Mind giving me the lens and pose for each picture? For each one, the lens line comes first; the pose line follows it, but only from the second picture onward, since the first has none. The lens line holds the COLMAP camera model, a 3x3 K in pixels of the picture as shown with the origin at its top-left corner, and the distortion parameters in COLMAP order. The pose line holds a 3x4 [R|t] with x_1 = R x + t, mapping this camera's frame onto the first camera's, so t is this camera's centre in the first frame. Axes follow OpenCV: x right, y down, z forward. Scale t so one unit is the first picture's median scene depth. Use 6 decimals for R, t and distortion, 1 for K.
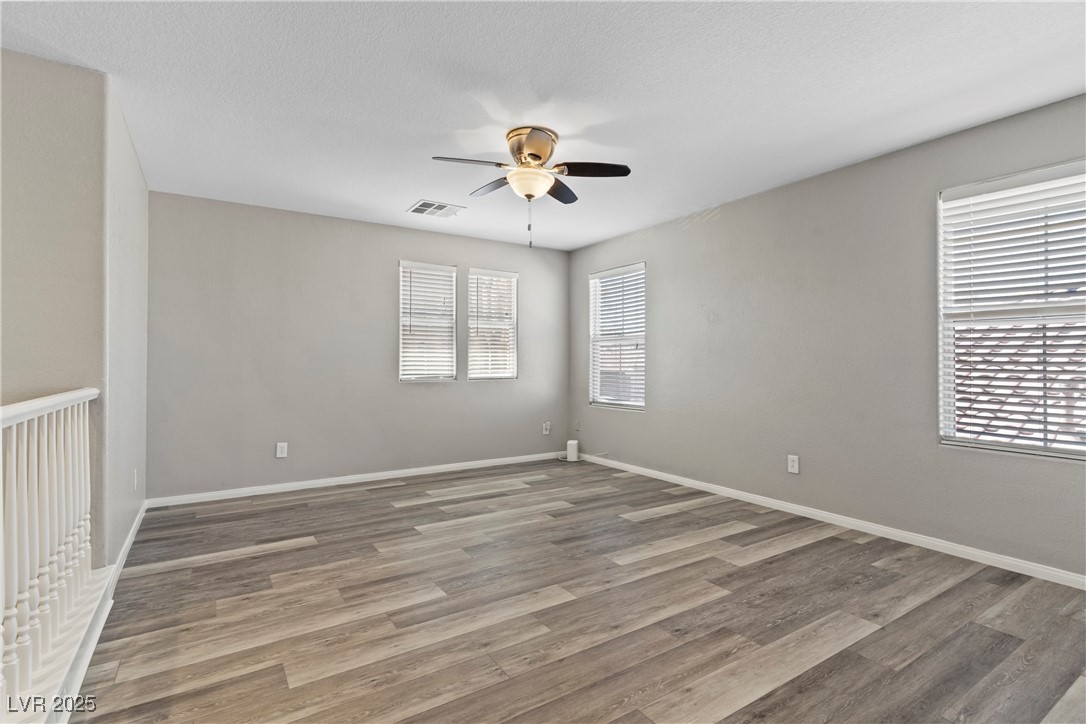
lens RADIAL K [[519.1, 0, 547.0], [0, 519.1, 356.1], [0, 0, 1]] dist [0.004763, 0.000628]
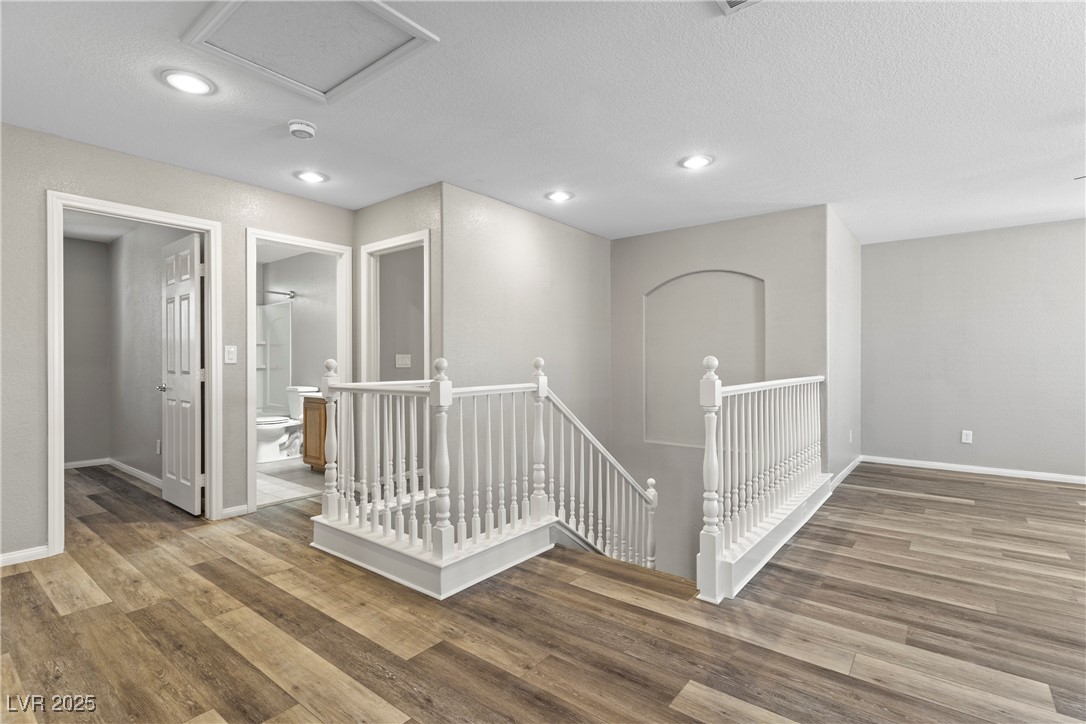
lens RADIAL K [[519.0, 0, 545.3], [0, 519.0, 365.5], [0, 0, 1]] dist [0.001879, -0.000099]
pose [[0.316310, 0.005846, -0.948638, 0.490846], [0.011530, 0.999883, 0.010006, -0.003619], [0.948586, -0.014103, 0.316206, -0.445492]]
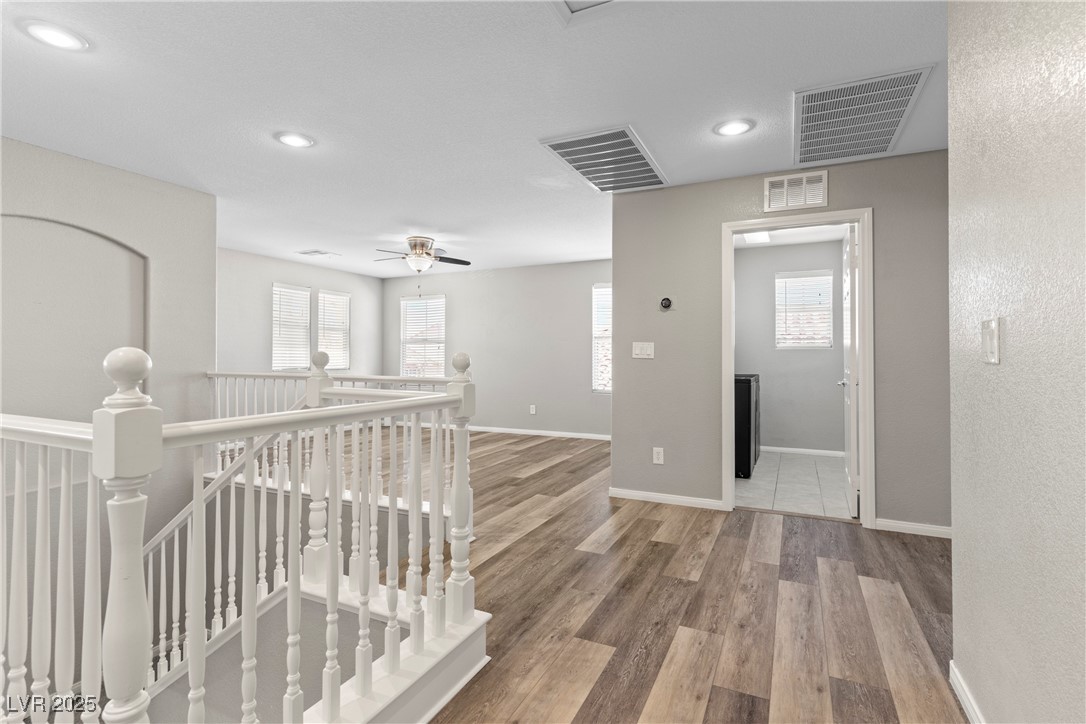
lens RADIAL K [[519.0, 0, 545.3], [0, 519.0, 365.5], [0, 0, 1]] dist [0.001879, -0.000099]
pose [[0.855007, -0.006724, 0.518572, -0.698506], [-0.007815, 0.999635, 0.025846, -0.014589], [-0.518557, -0.026151, 0.854643, -0.970137]]
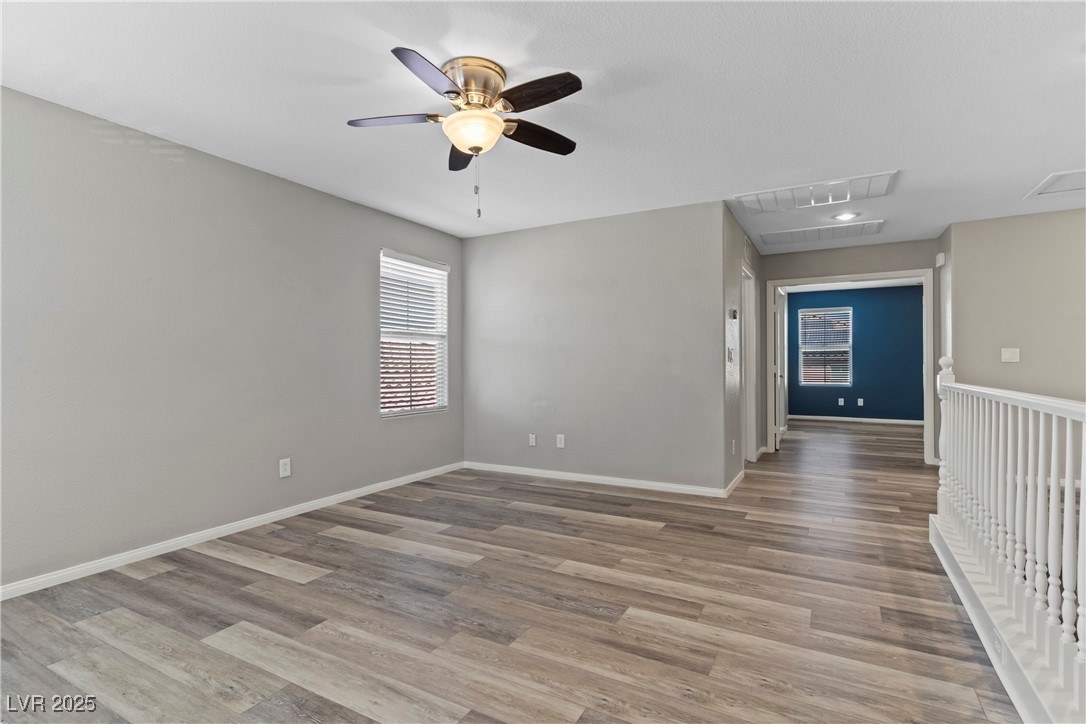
lens RADIAL K [[519.0, 0, 545.3], [0, 519.0, 365.5], [0, 0, 1]] dist [0.001879, -0.000099]
pose [[-0.464633, -0.002866, 0.885499, -0.863129], [-0.004562, 0.999989, 0.000843, 0.016247], [-0.885492, -0.003648, -0.464641, 1.419968]]
